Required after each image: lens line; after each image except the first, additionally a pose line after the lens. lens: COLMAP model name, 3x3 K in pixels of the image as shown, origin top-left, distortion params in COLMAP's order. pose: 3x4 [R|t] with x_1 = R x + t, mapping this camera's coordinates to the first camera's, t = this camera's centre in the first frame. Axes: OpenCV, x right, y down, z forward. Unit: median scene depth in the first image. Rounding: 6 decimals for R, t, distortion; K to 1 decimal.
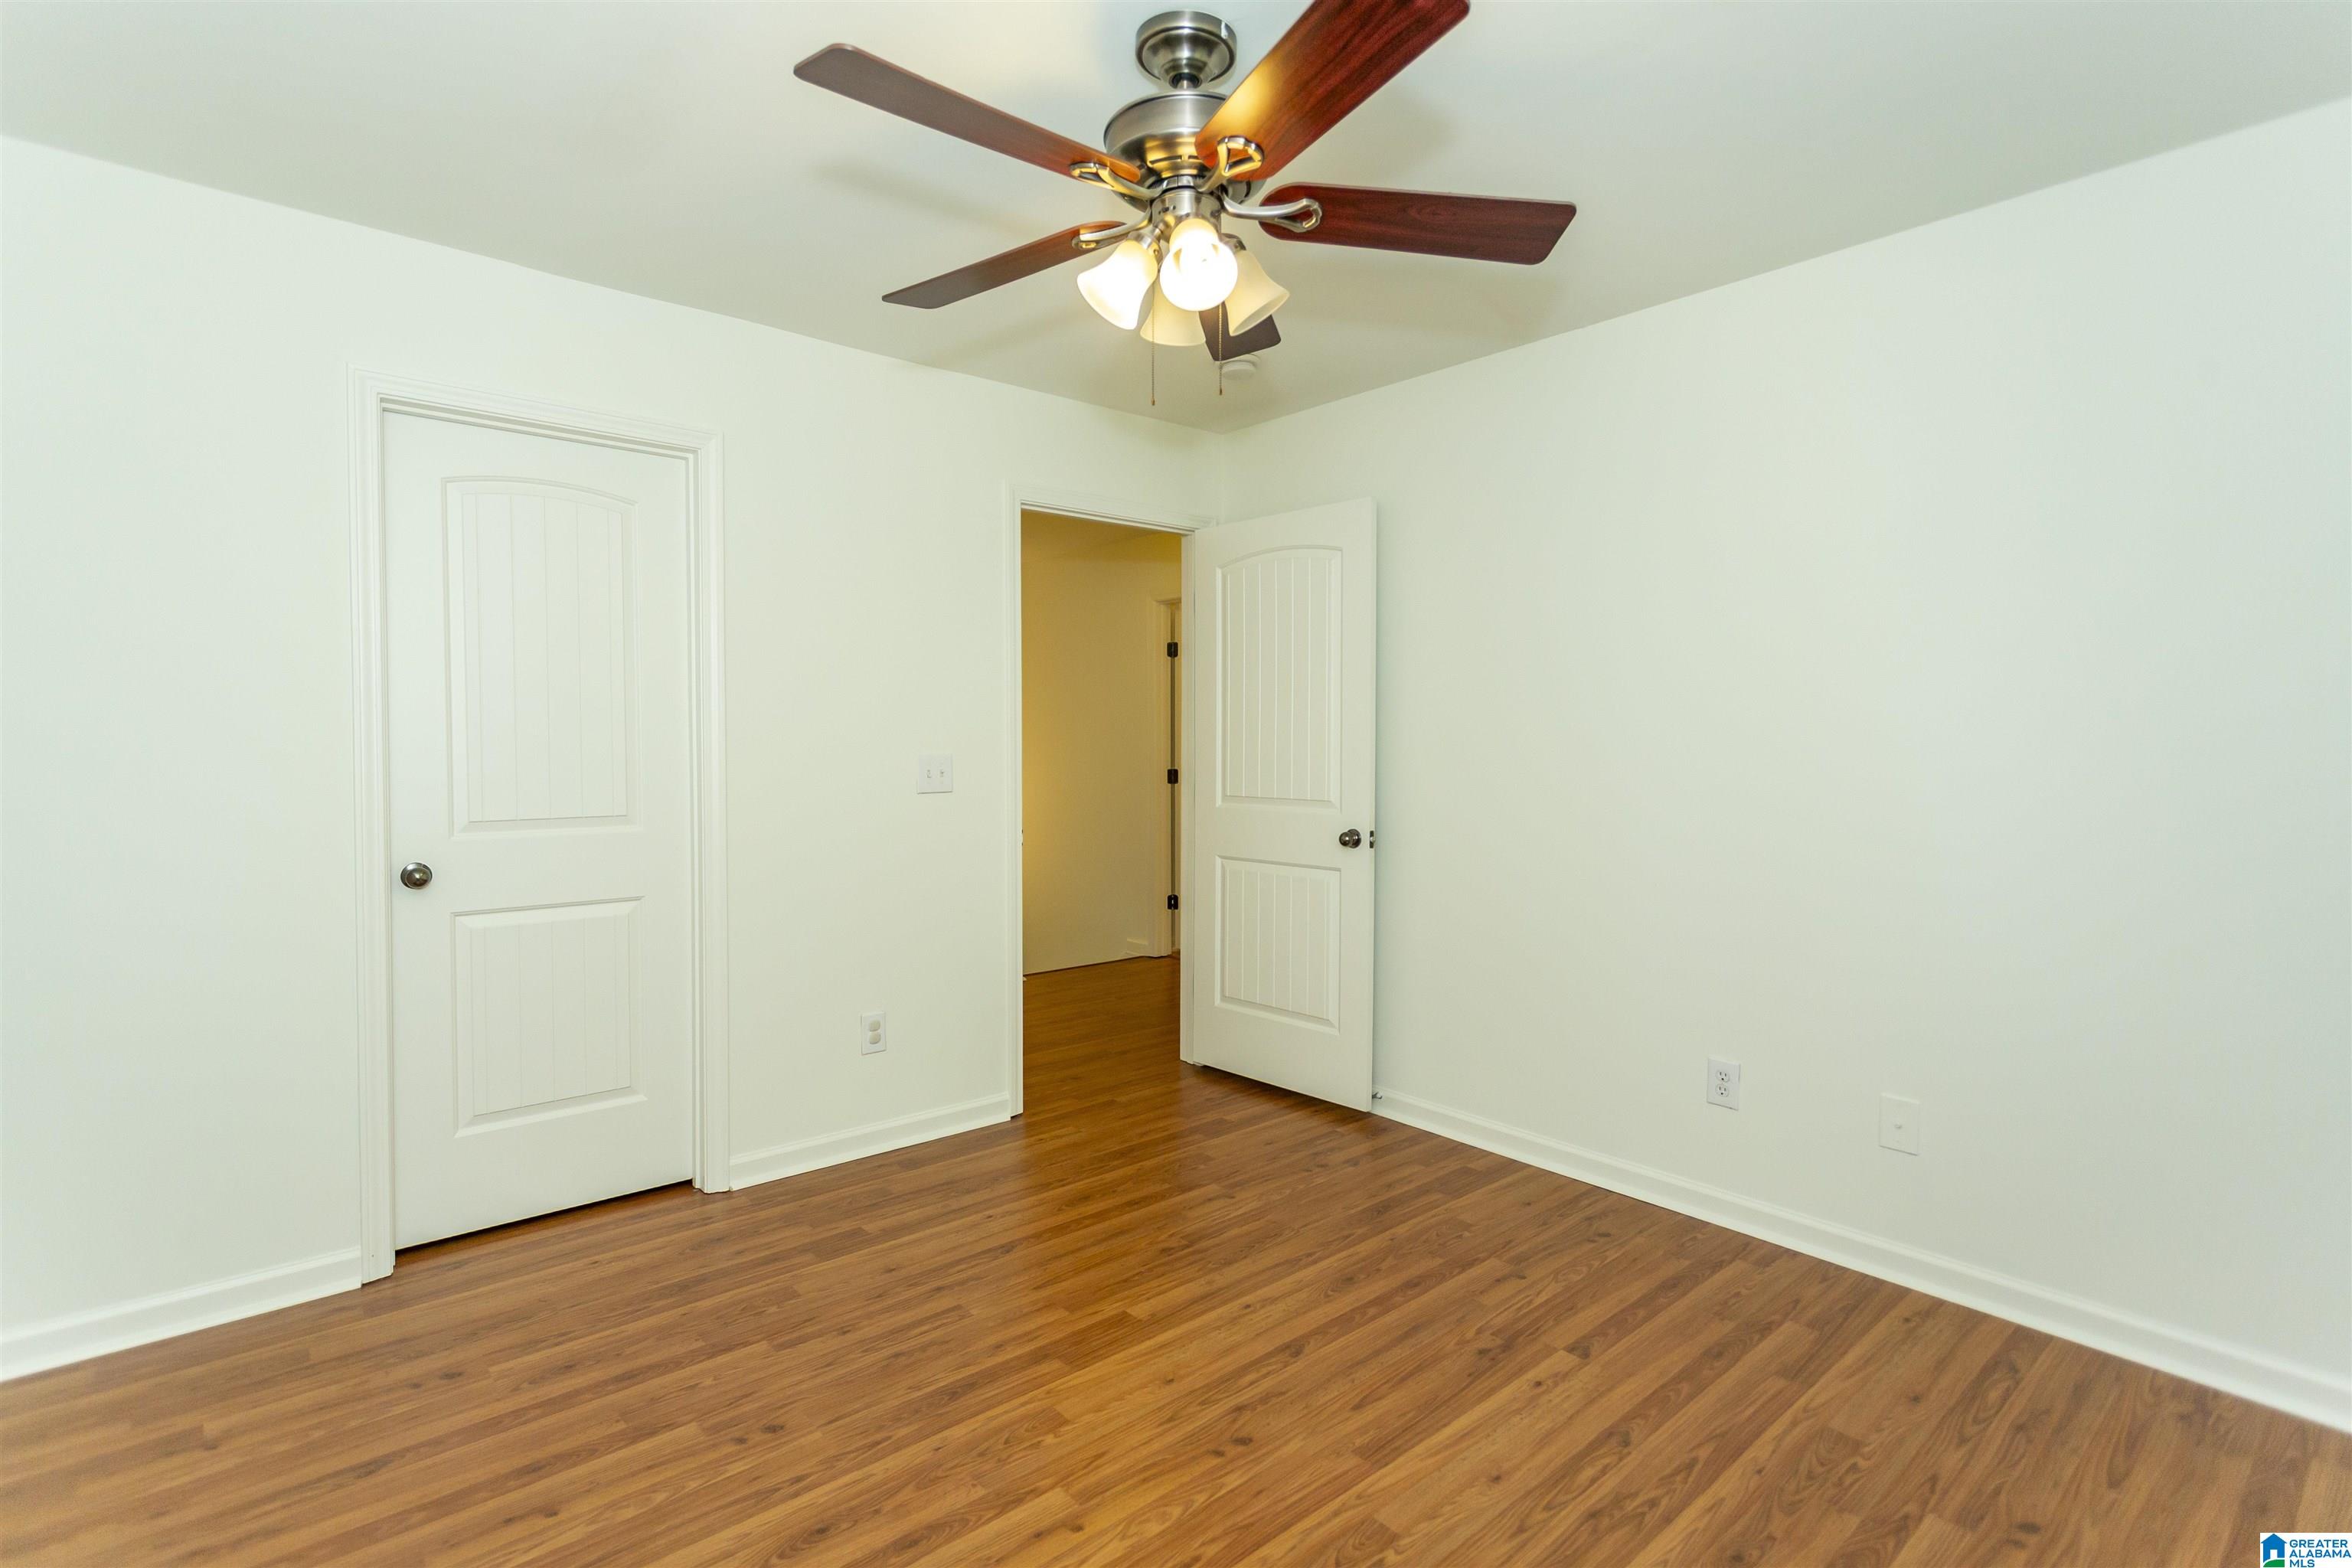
lens RADIAL K [[1115.5, 0, 1180.8], [0, 1115.5, 766.4], [0, 0, 1]] dist [0.004449, 0.004545]
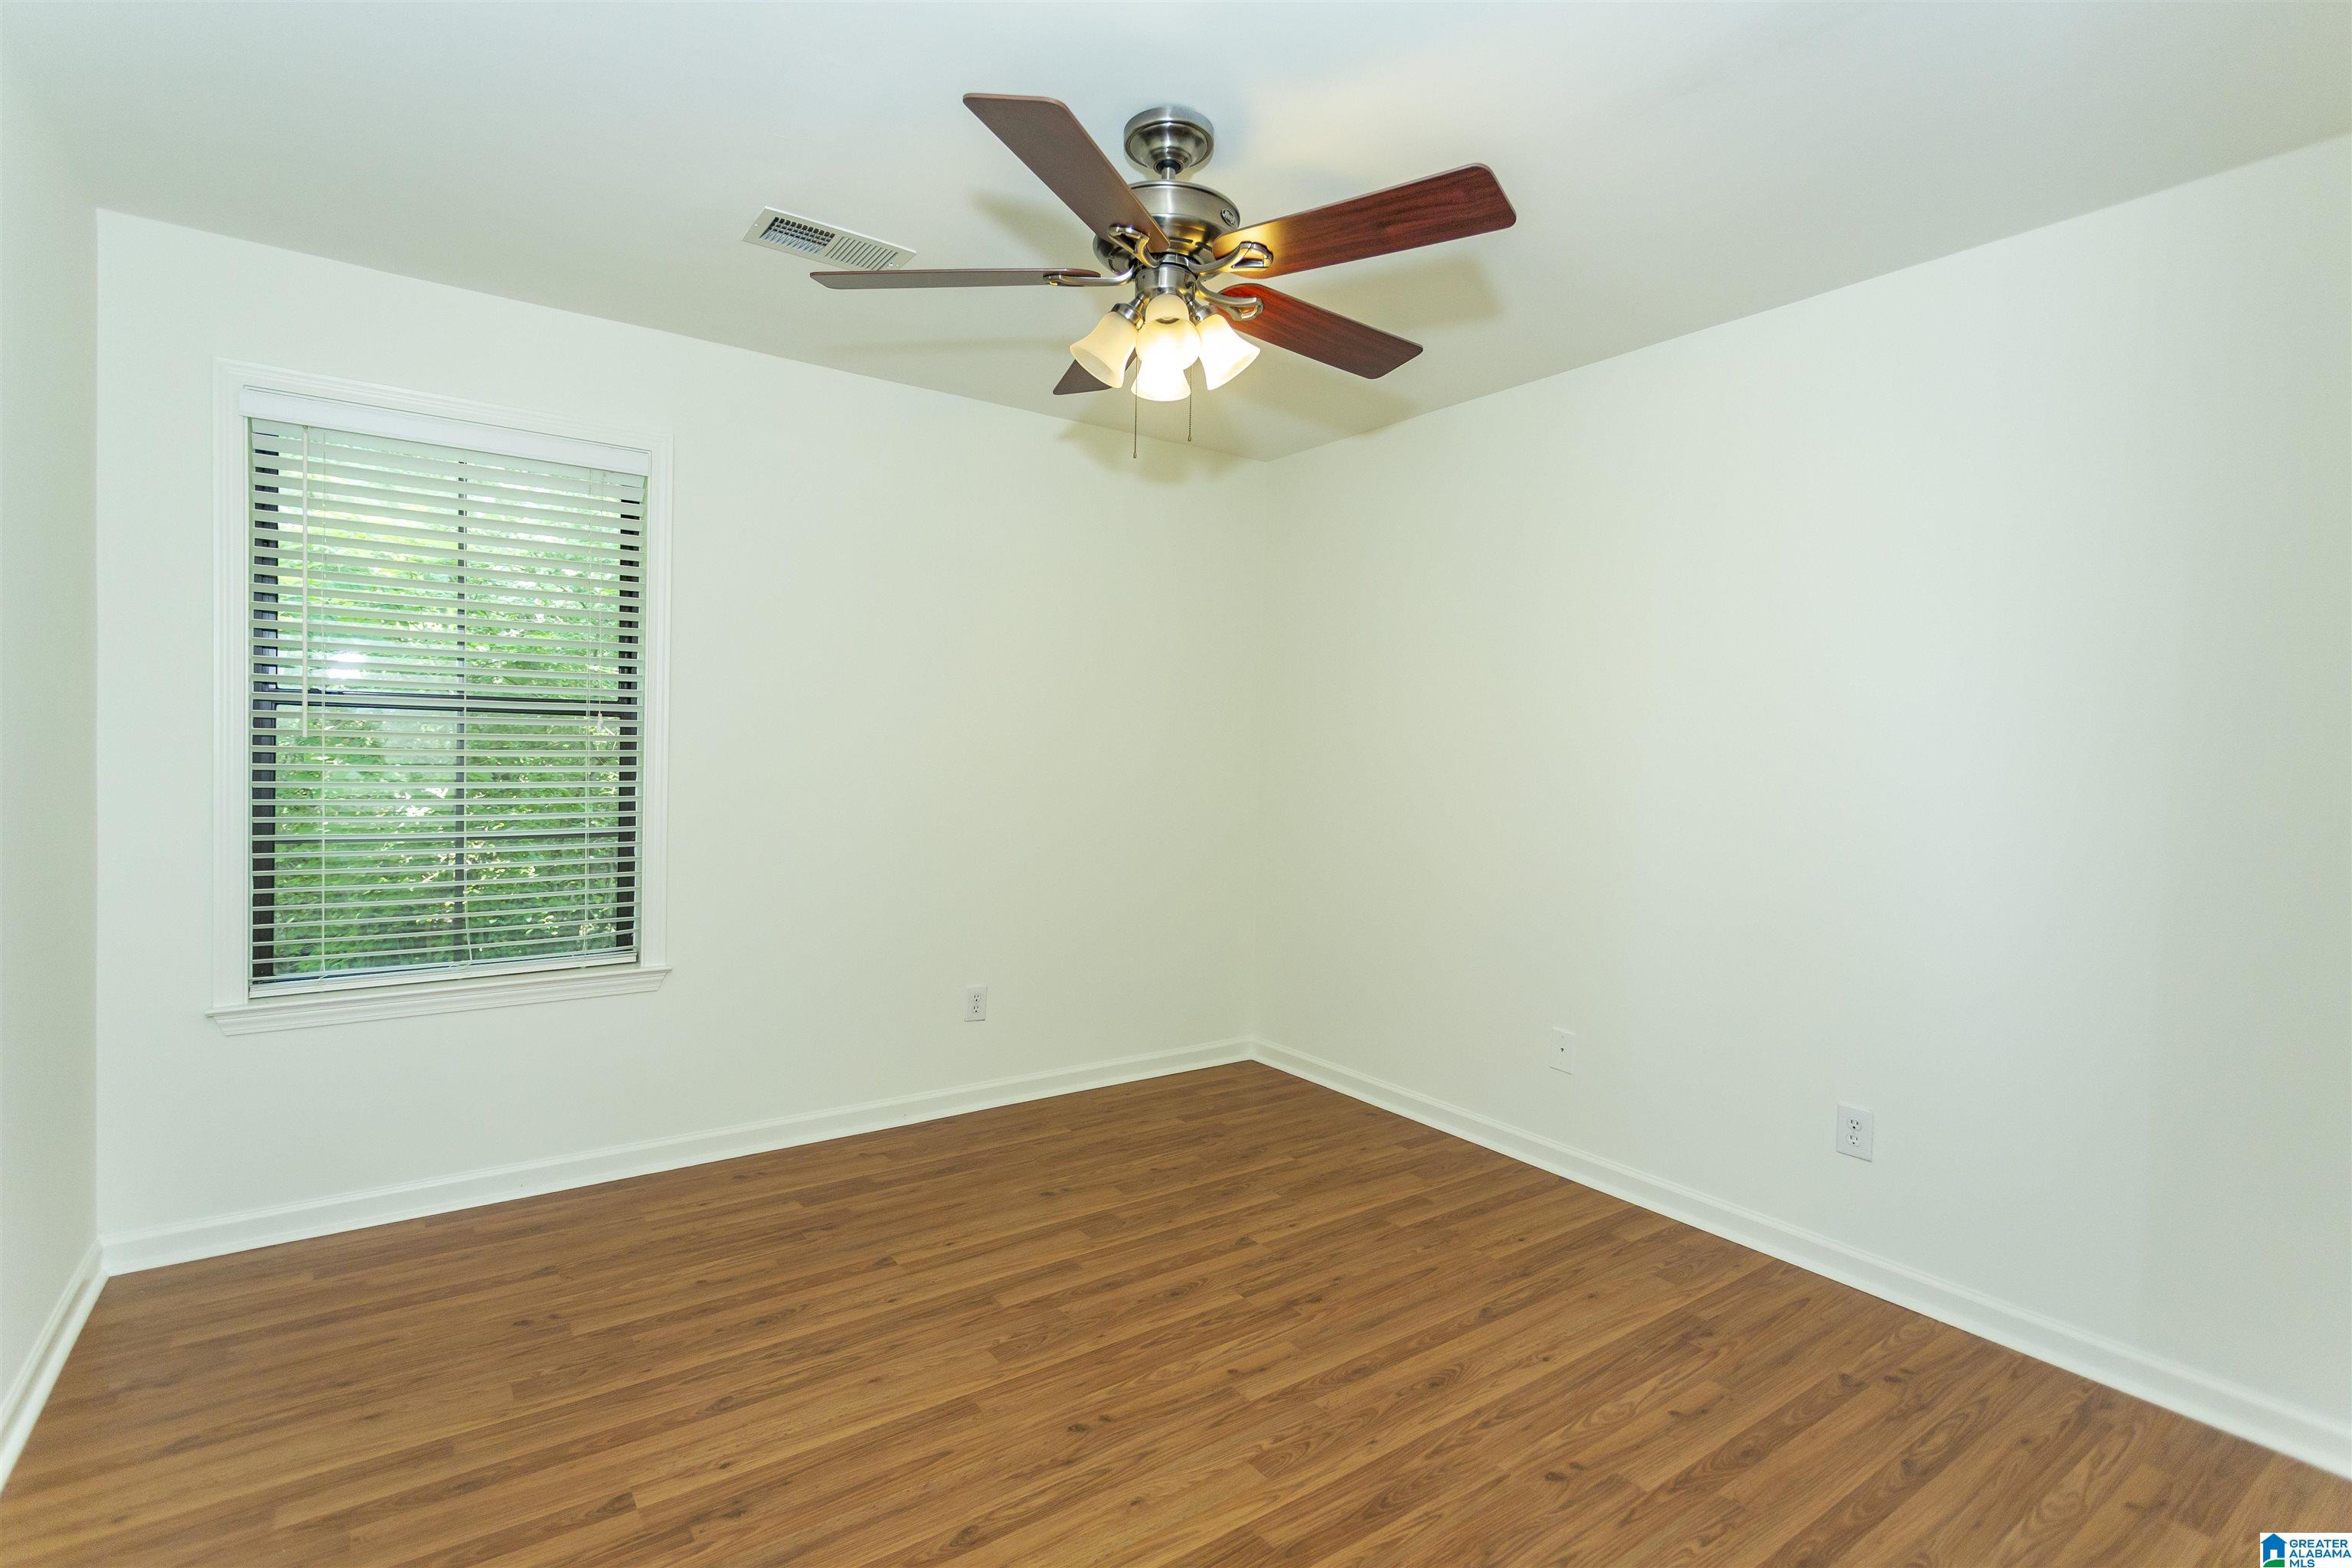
lens RADIAL K [[1115.5, 0, 1180.8], [0, 1115.5, 766.4], [0, 0, 1]] dist [0.004449, 0.004545]
pose [[-0.995477, -0.024499, 0.091787, -0.120299], [-0.020676, 0.998888, 0.042373, -0.053206], [-0.092723, 0.040284, -0.994877, 2.017599]]
